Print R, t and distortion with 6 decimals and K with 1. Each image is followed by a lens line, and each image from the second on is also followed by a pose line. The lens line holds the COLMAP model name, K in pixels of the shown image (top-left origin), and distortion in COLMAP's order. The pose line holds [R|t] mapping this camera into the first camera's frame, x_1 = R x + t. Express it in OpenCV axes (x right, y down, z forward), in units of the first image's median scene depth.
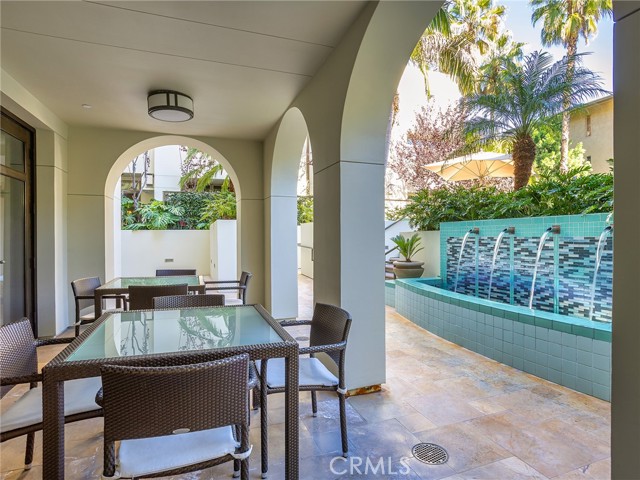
lens RADIAL K [[351.0, 0, 320.3], [0, 351.0, 238.9], [0, 0, 1]] dist [-0.003223, -0.000143]
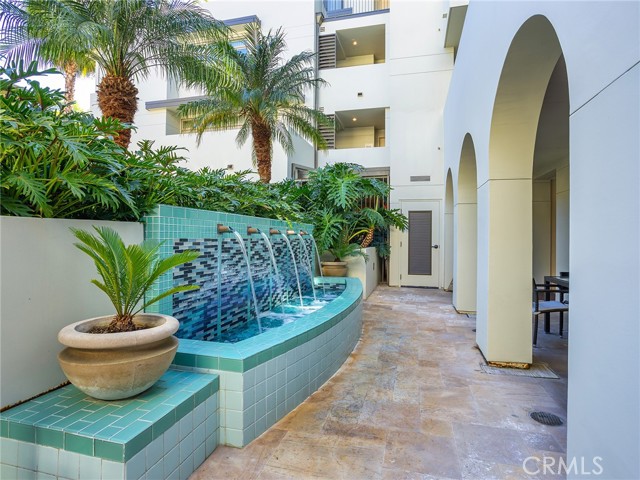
lens RADIAL K [[351.0, 0, 323.2], [0, 351.0, 239.8], [0, 0, 1]] dist [-0.003223, -0.000143]
pose [[-0.821587, -0.004464, 0.570065, -0.063682], [0.000265, 0.999966, 0.008212, -0.008878], [-0.570083, 0.006898, -0.821558, 1.465856]]
